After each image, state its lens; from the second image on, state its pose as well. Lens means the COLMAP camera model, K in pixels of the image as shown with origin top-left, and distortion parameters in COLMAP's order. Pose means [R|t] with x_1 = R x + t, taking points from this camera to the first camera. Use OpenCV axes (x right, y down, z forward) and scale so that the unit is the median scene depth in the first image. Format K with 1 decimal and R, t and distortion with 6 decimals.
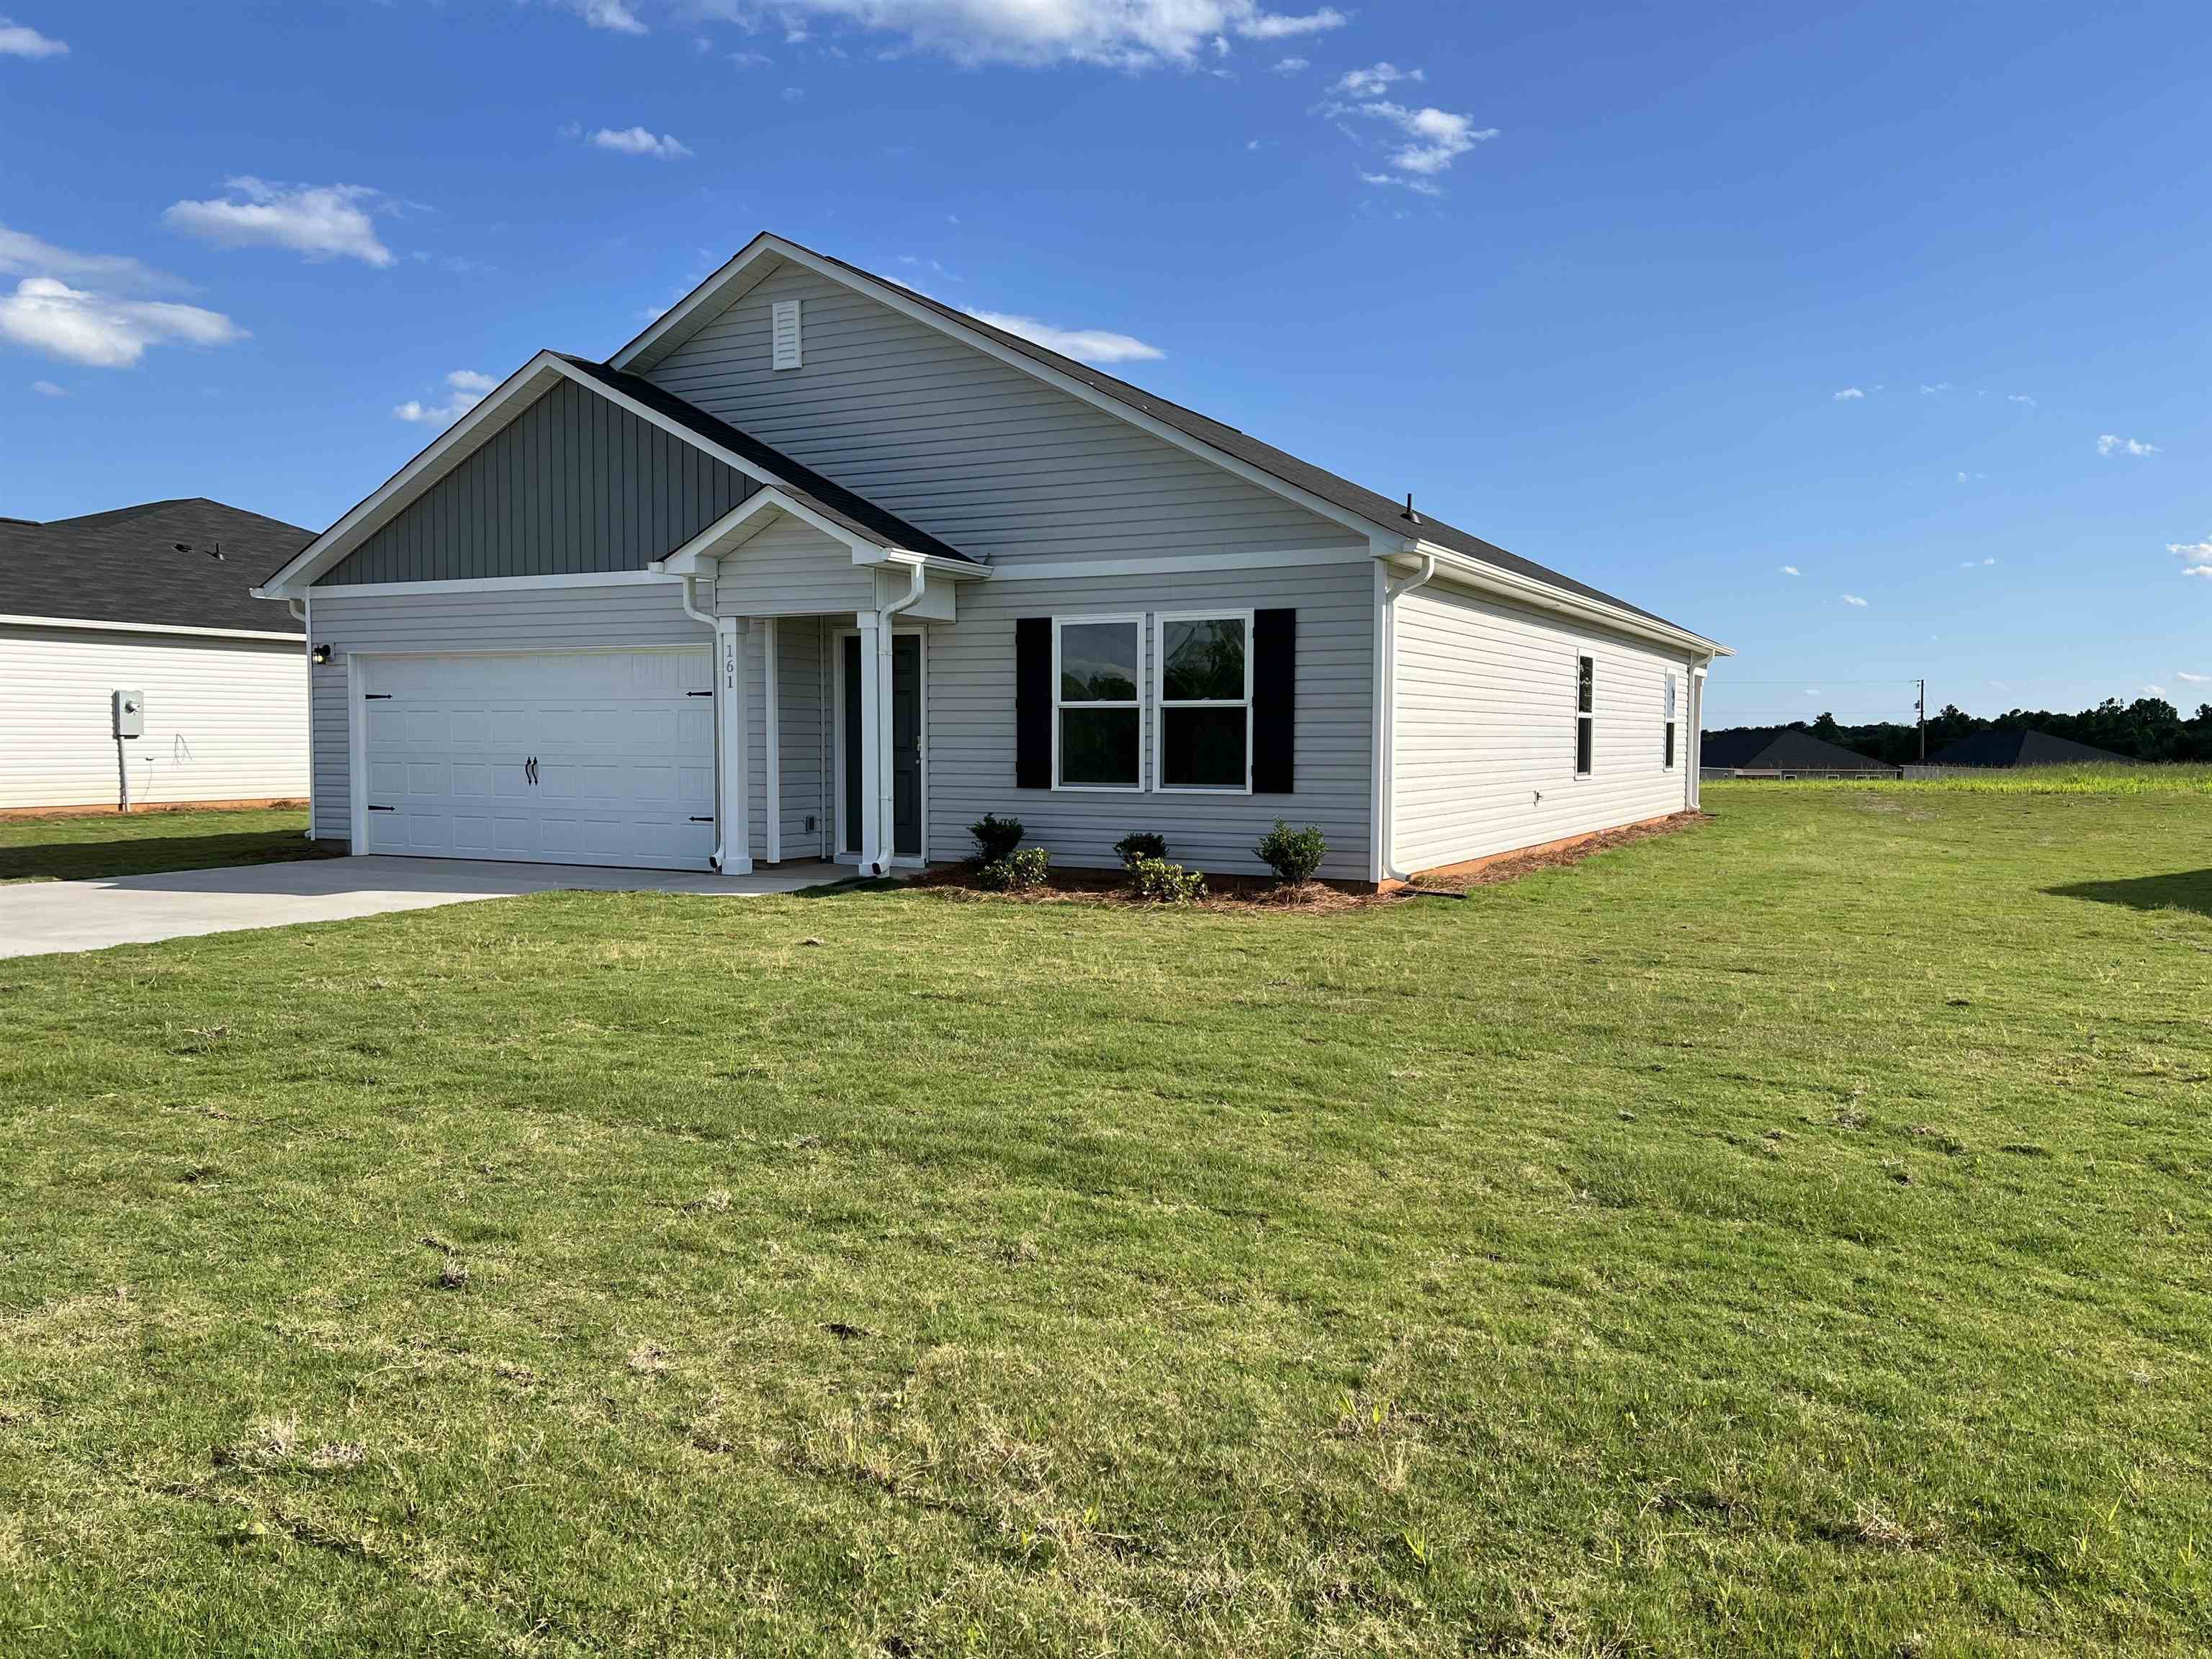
lens RADIAL K [[1708.2, 0, 1106.0], [0, 1708.2, 829.5], [0, 0, 1]] dist [0.091316, -0.123800]
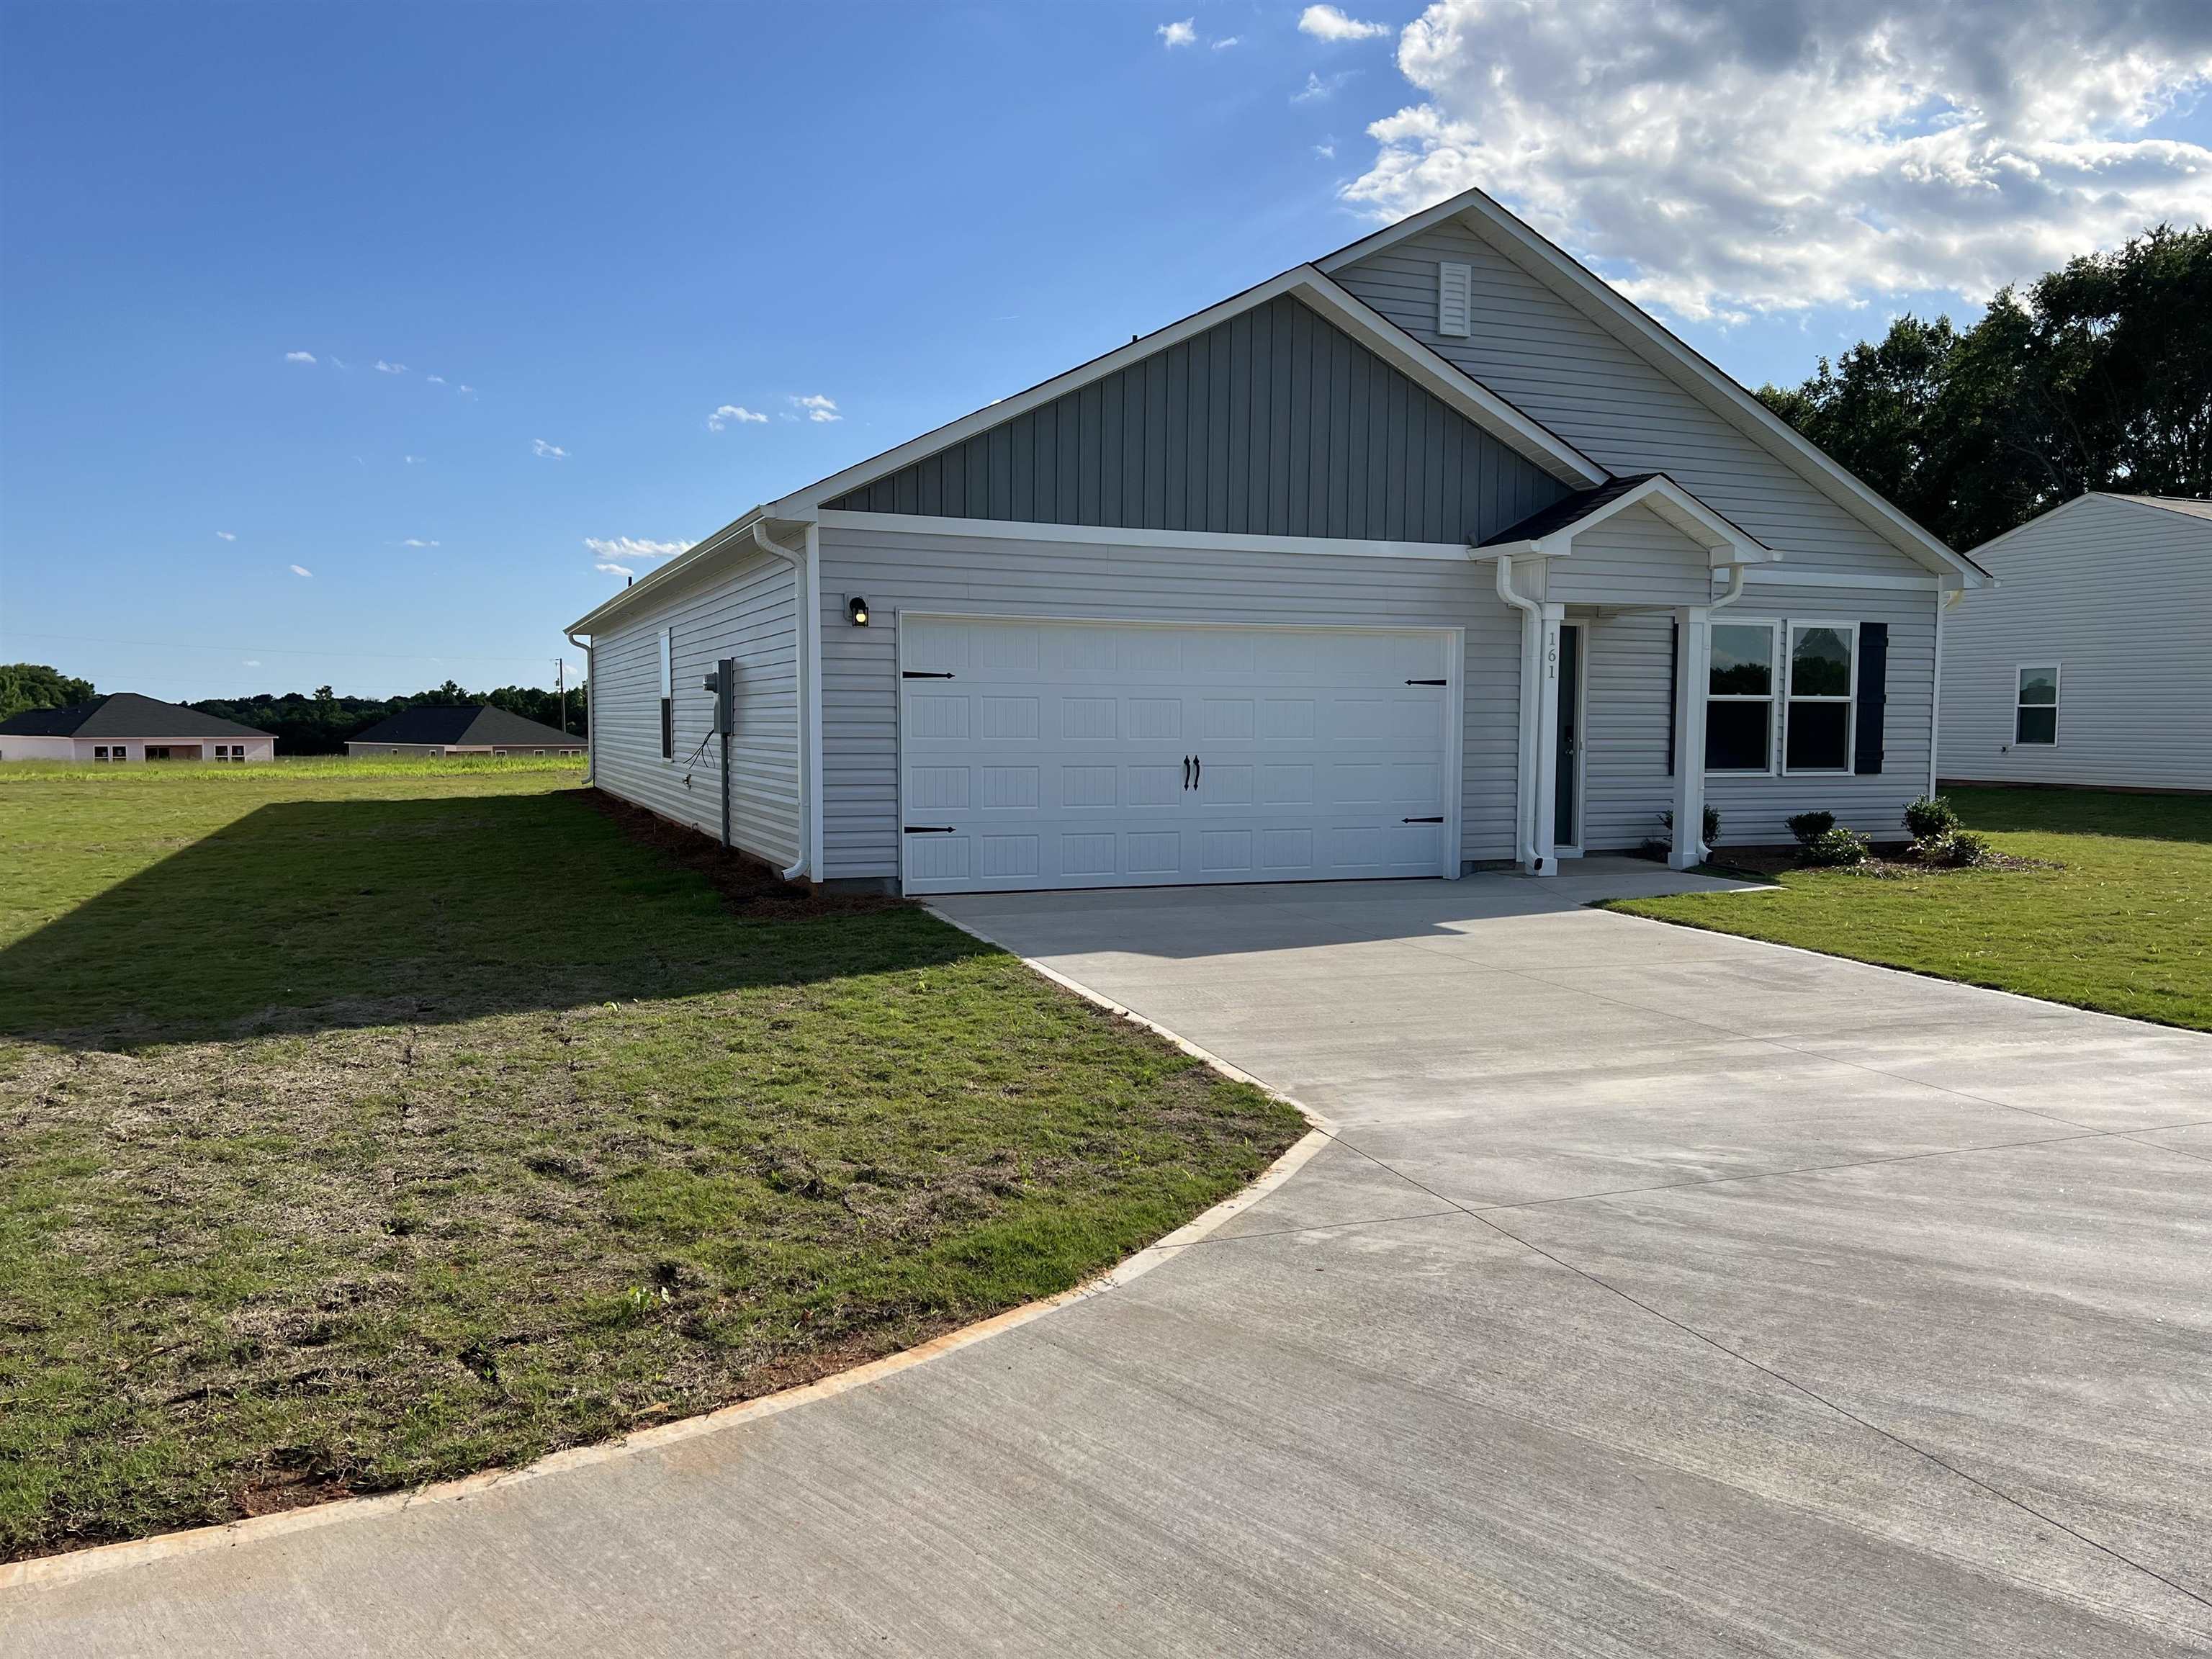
lens RADIAL K [[1708.2, 0, 1106.0], [0, 1708.2, 829.5], [0, 0, 1]] dist [0.091316, -0.123800]
pose [[0.660864, -0.048012, 0.748969, -1.089452], [0.036565, 0.998826, 0.031766, -0.037768], [-0.749615, 0.006393, 0.661844, 0.554359]]
